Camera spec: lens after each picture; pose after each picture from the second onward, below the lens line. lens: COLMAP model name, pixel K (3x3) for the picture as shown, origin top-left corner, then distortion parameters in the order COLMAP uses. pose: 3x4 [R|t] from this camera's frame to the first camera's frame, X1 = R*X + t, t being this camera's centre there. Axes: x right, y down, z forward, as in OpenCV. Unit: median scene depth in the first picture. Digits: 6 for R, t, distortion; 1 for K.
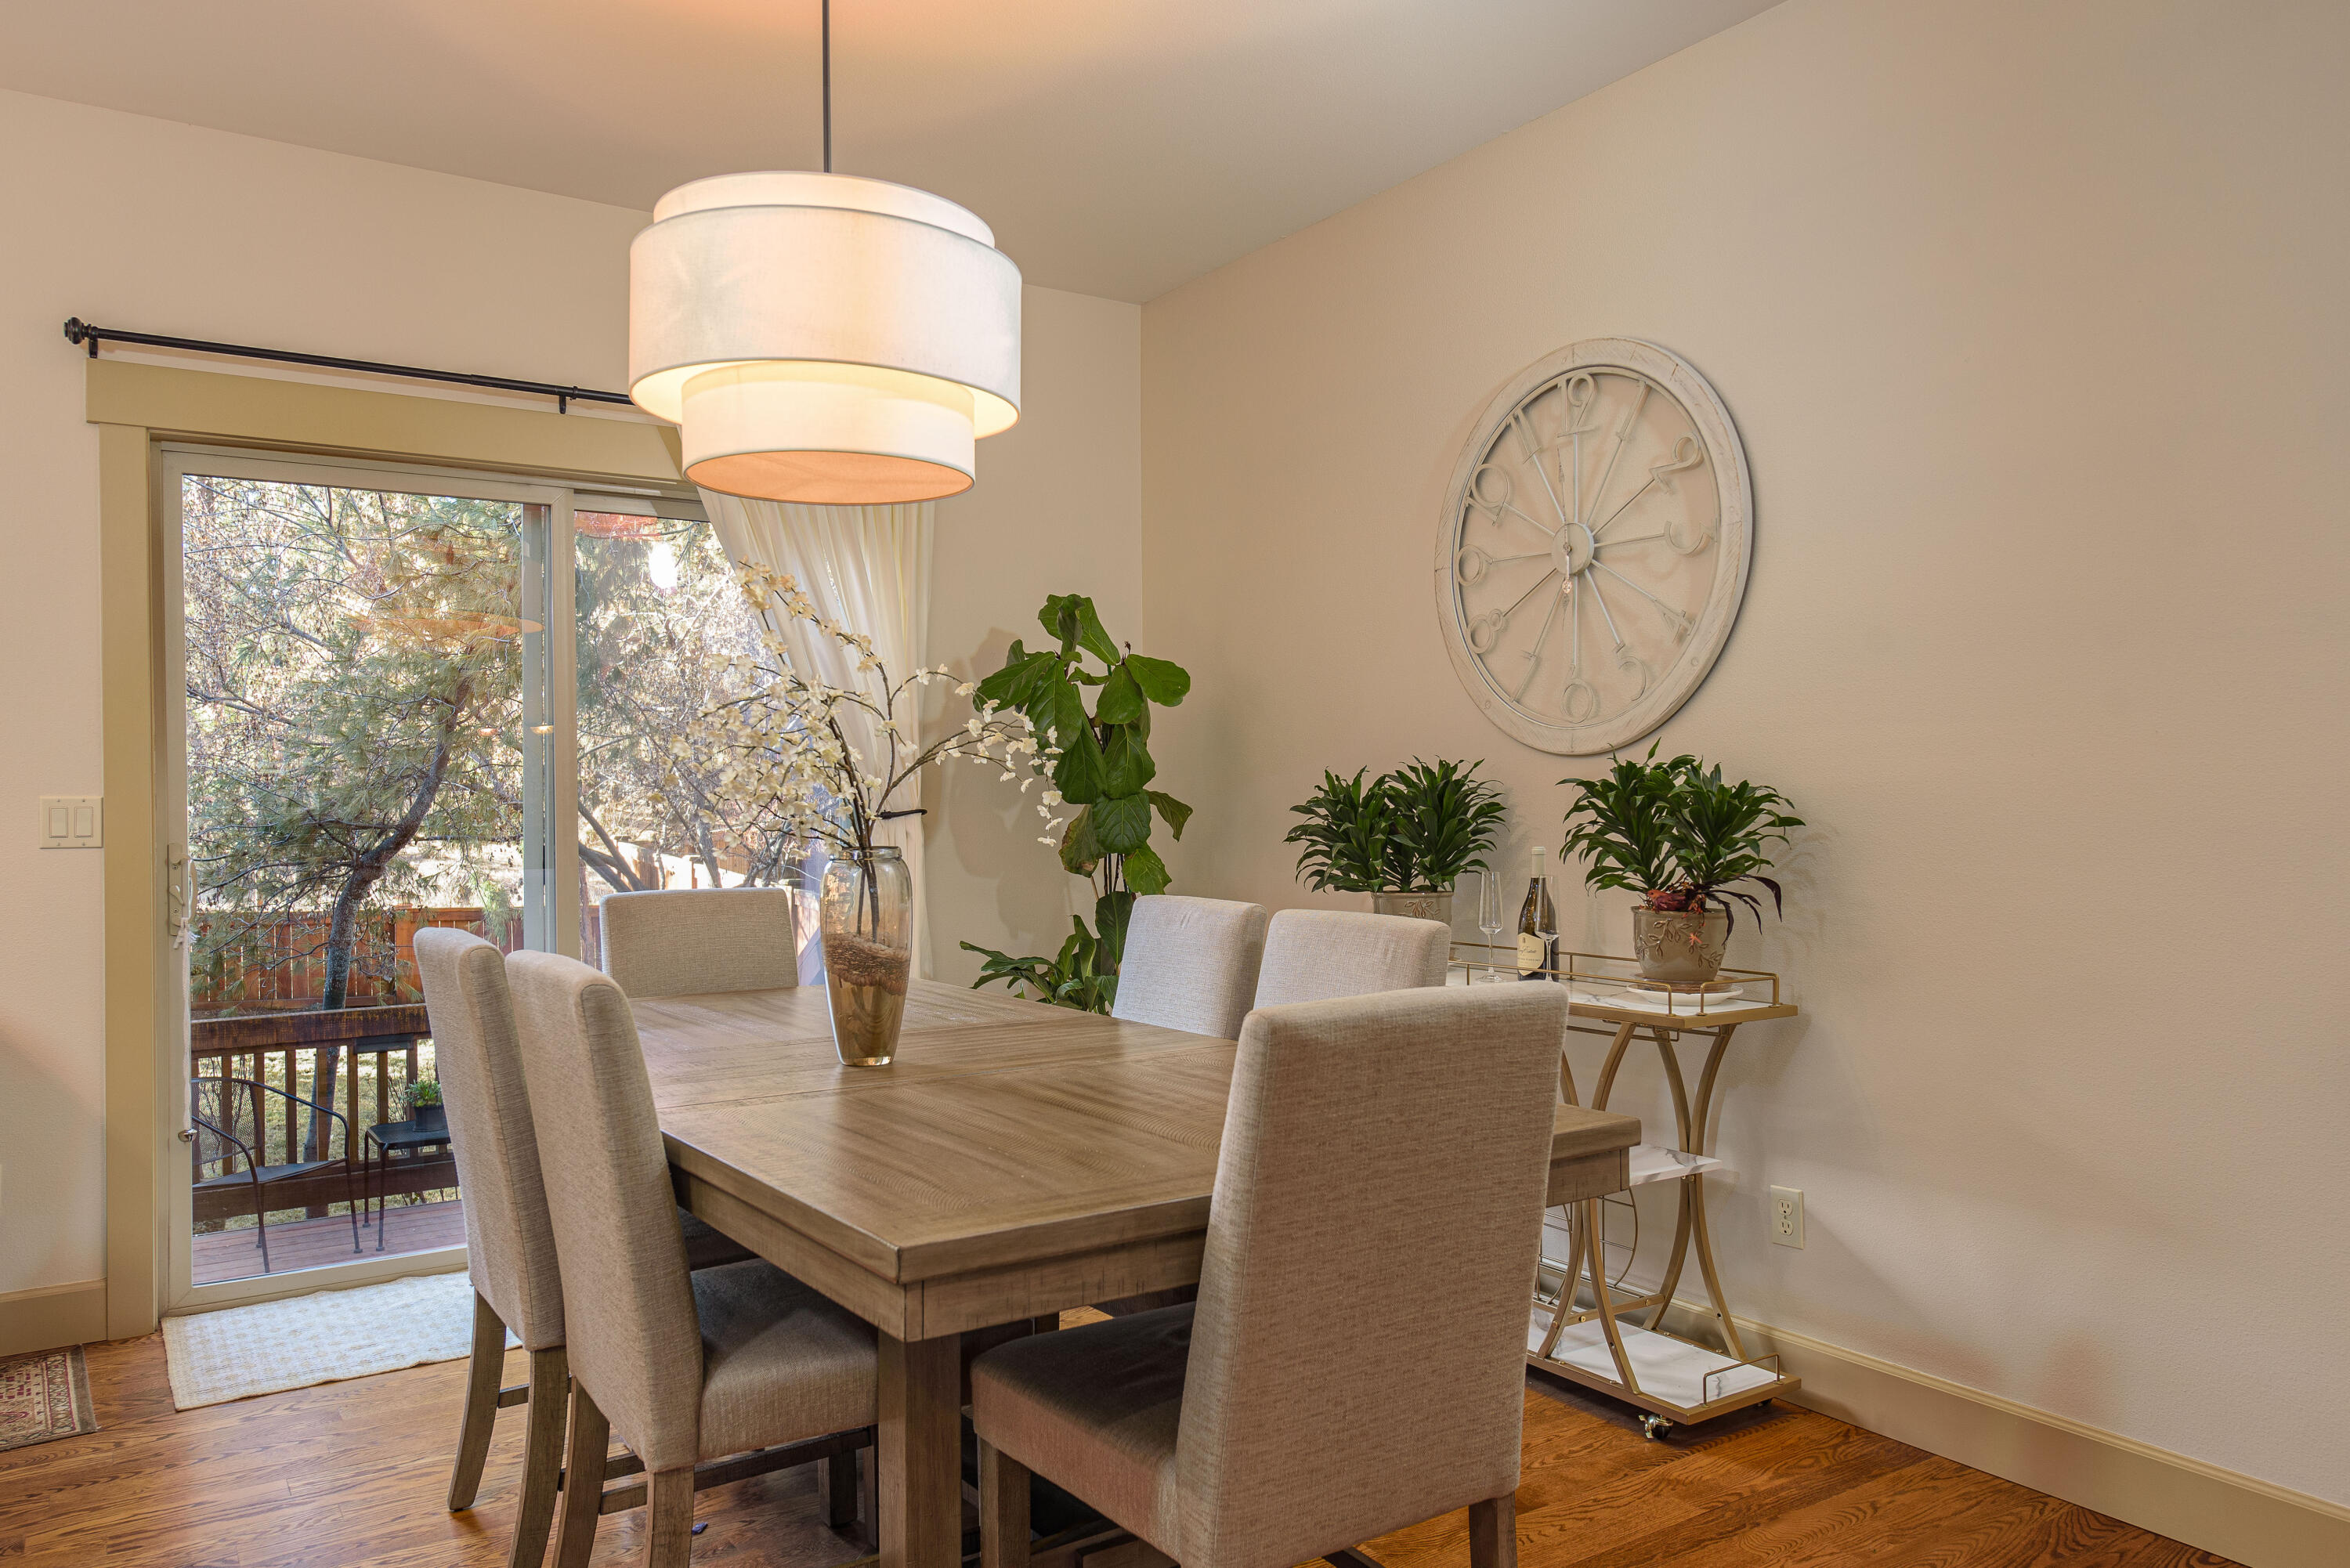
lens RADIAL K [[1609.7, 0, 1190.1], [0, 1609.7, 790.6], [0, 0, 1]] dist [-0.001414, 0.000168]
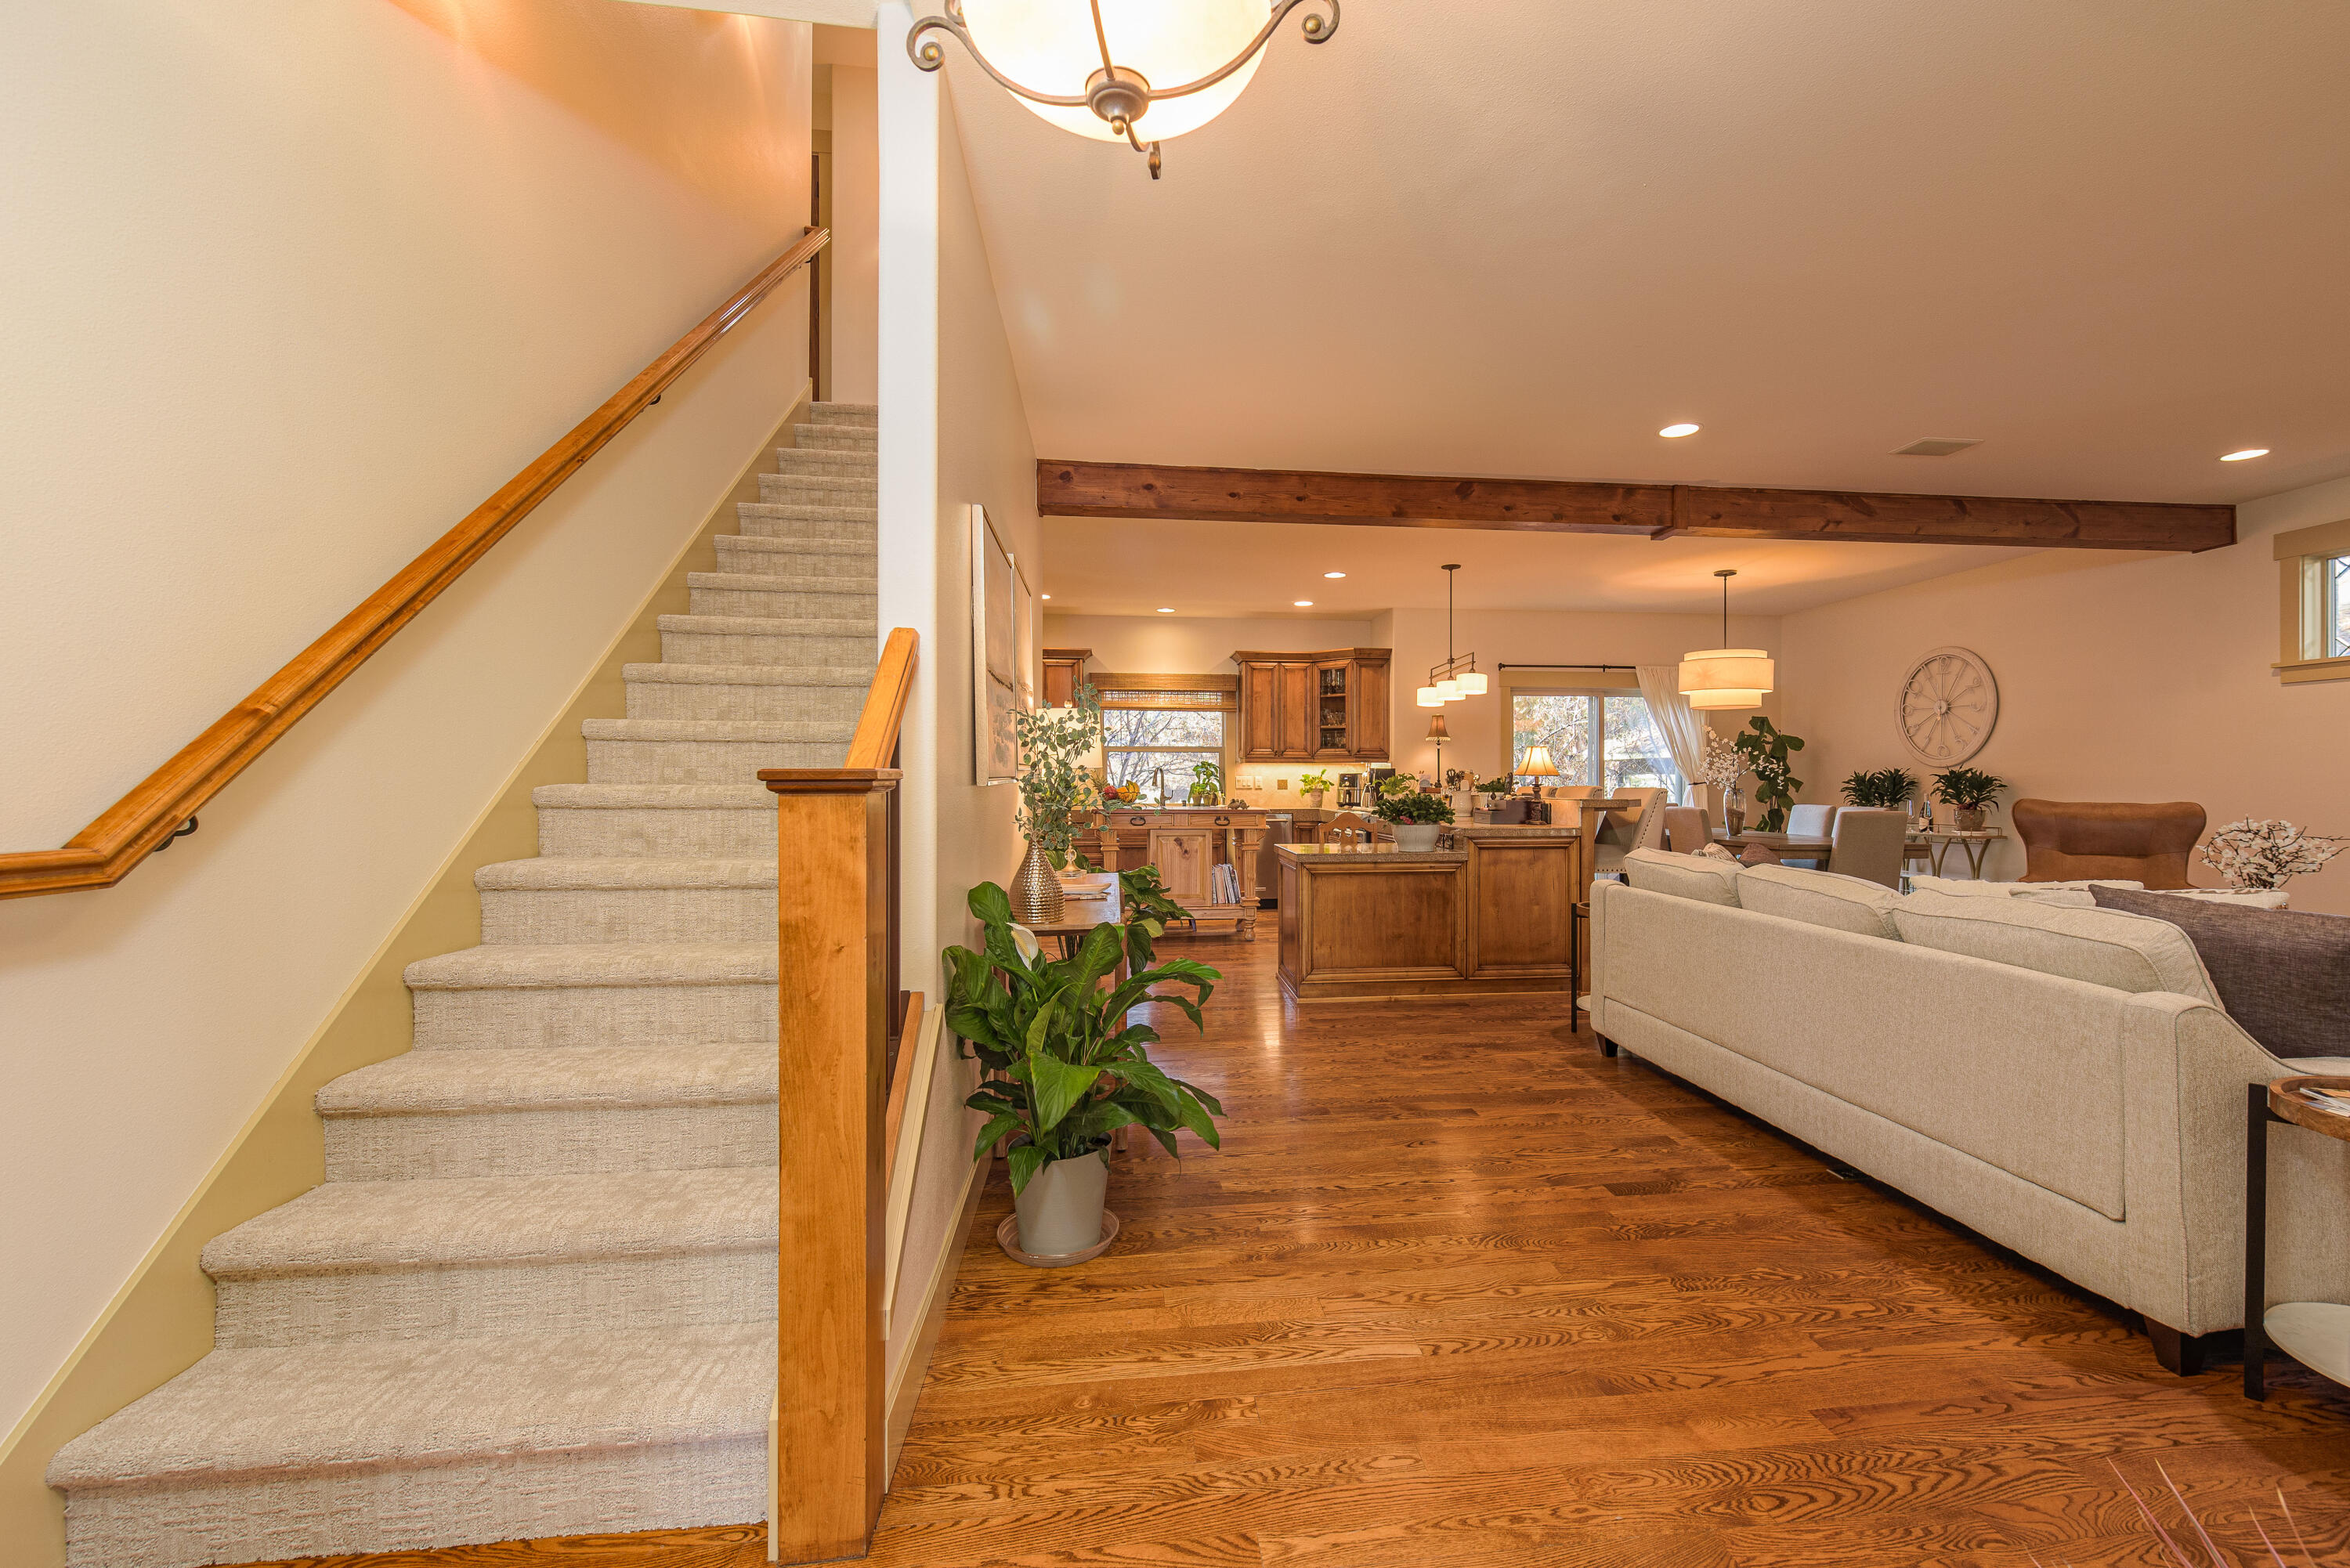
lens RADIAL K [[953.8, 0, 1256.7], [0, 953.8, 780.2], [0, 0, 1]] dist [0.009939, -0.002722]
pose [[0.886017, 0.004944, -0.463626, -0.103548], [-0.002962, 0.999983, 0.005002, 0.000483], [0.463643, -0.003059, 0.886017, -1.440425]]
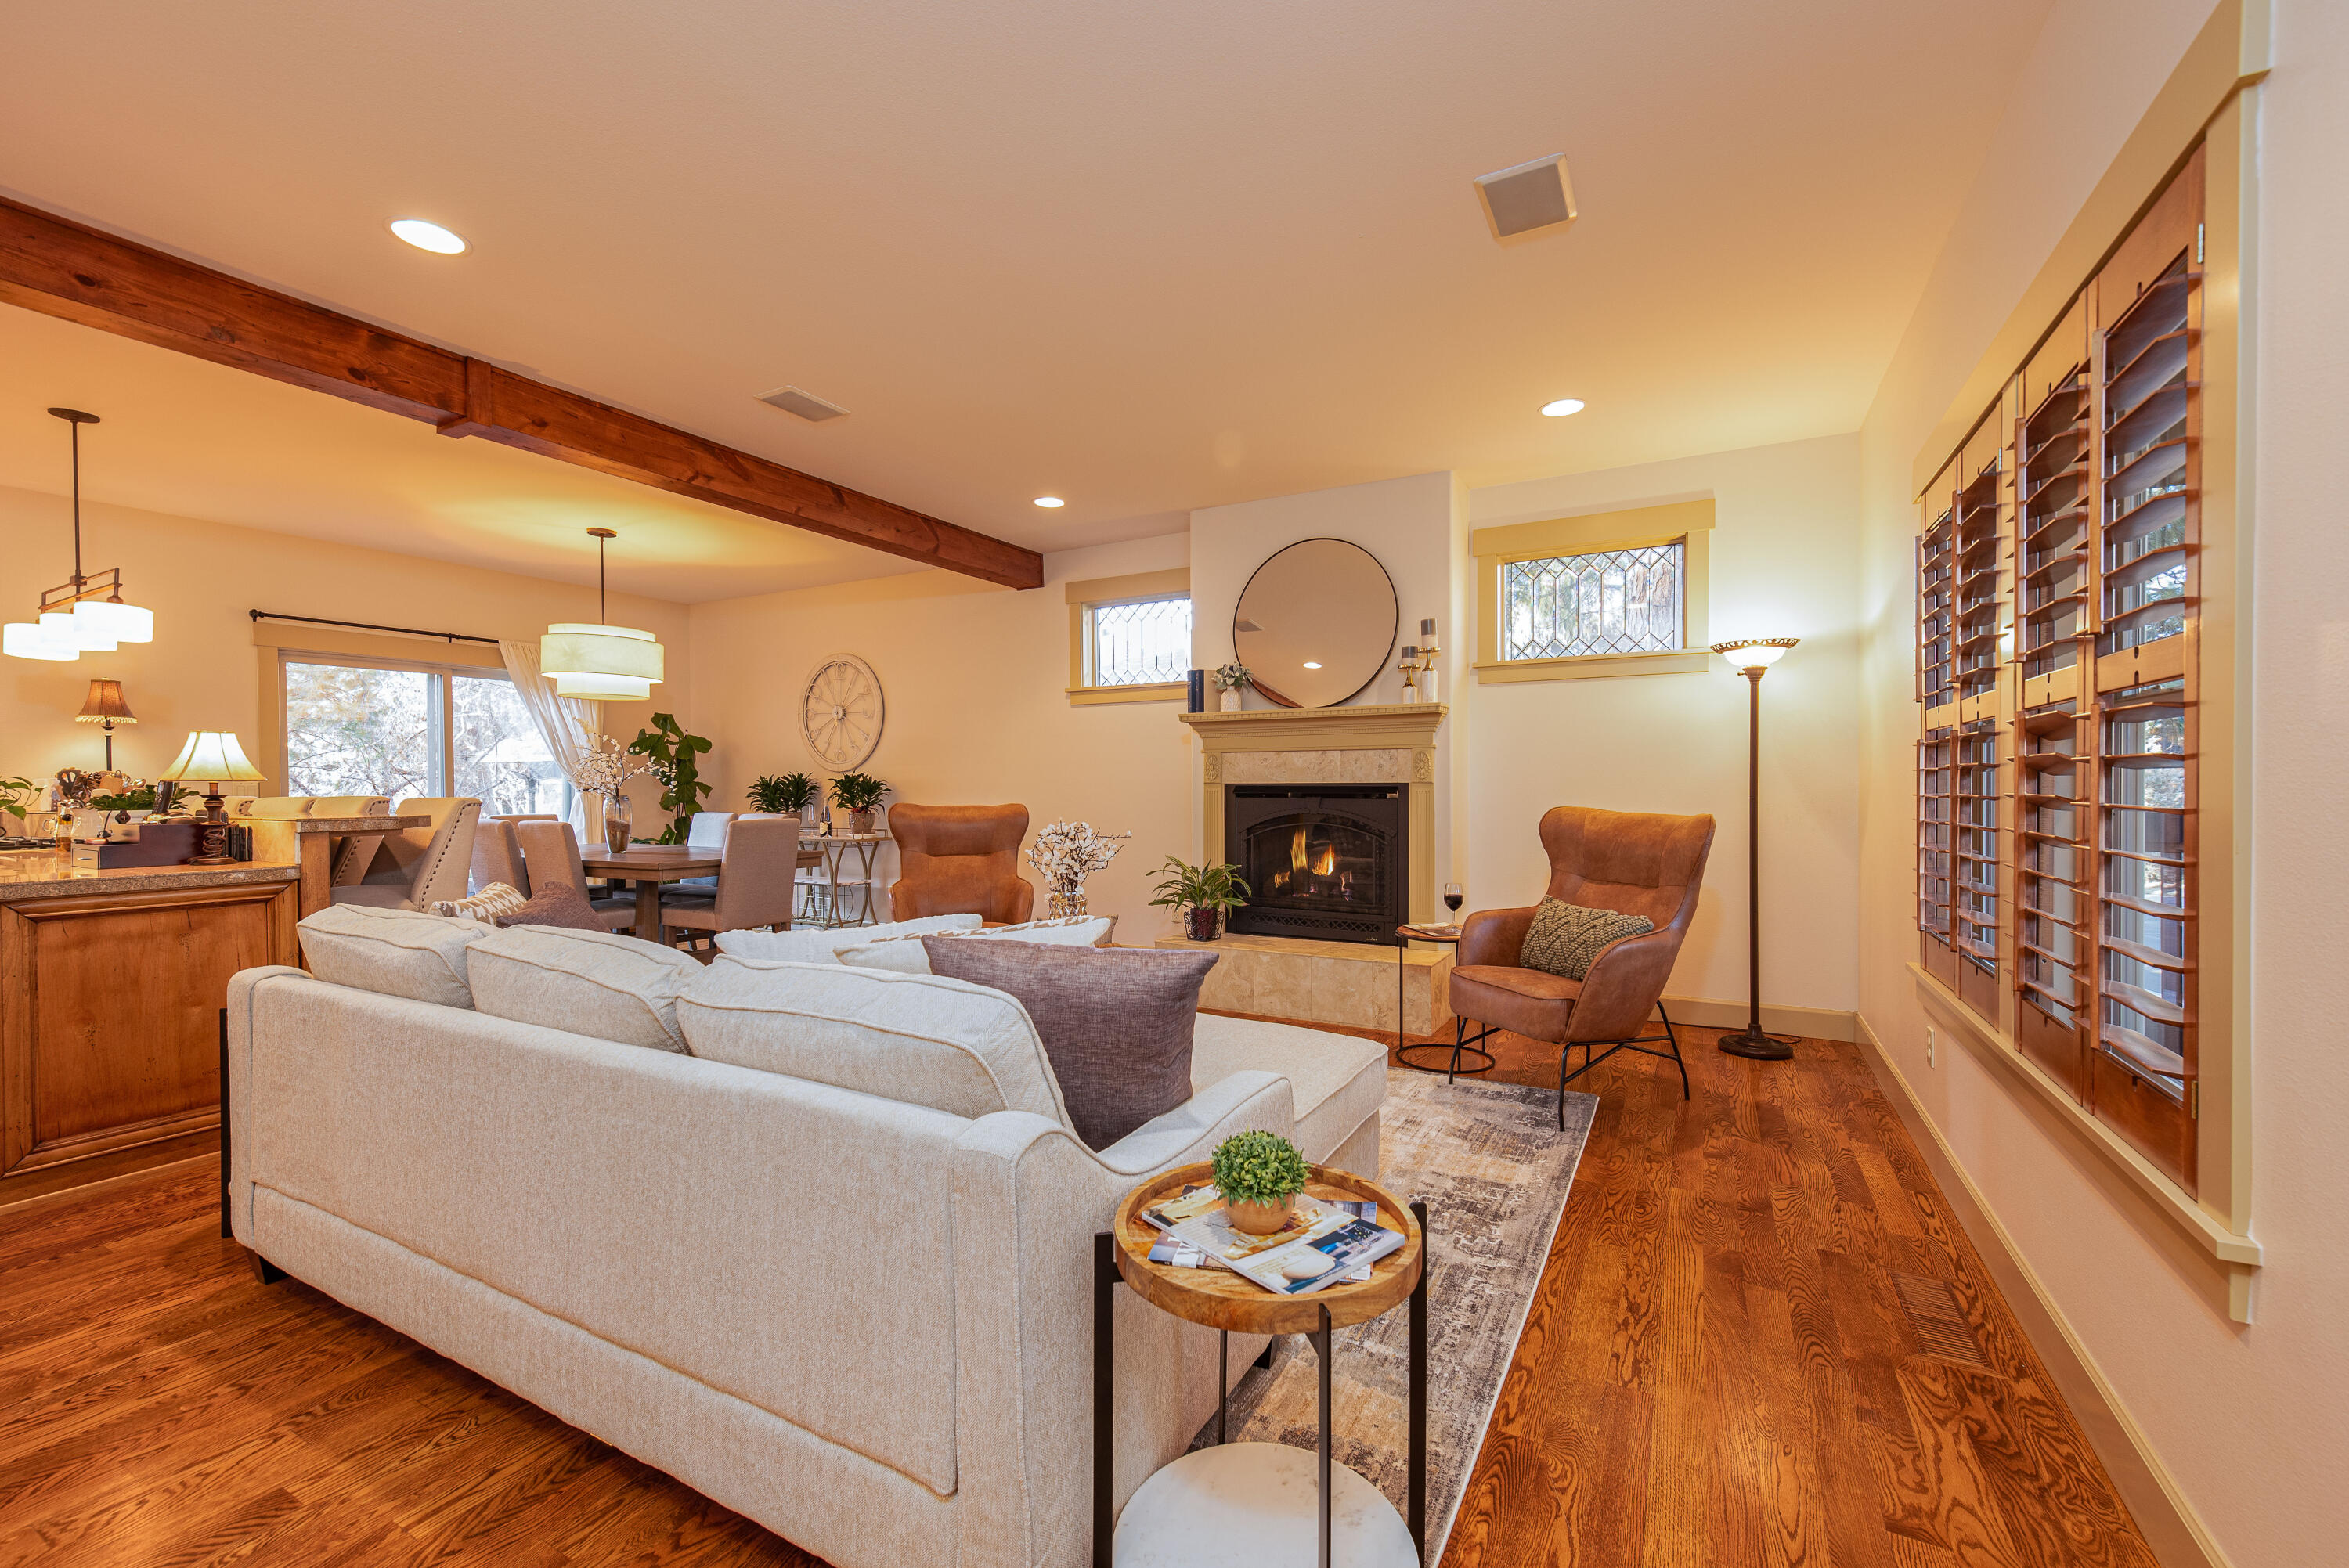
lens RADIAL K [[953.4, 0, 1213.9], [0, 953.4, 800.1], [0, 0, 1]] dist [0.009939, -0.002722]
pose [[0.880385, -0.008478, 0.474184, -0.026149], [-0.000627, 0.999818, 0.019041, -0.000151], [-0.474260, -0.017061, 0.880220, -1.168406]]
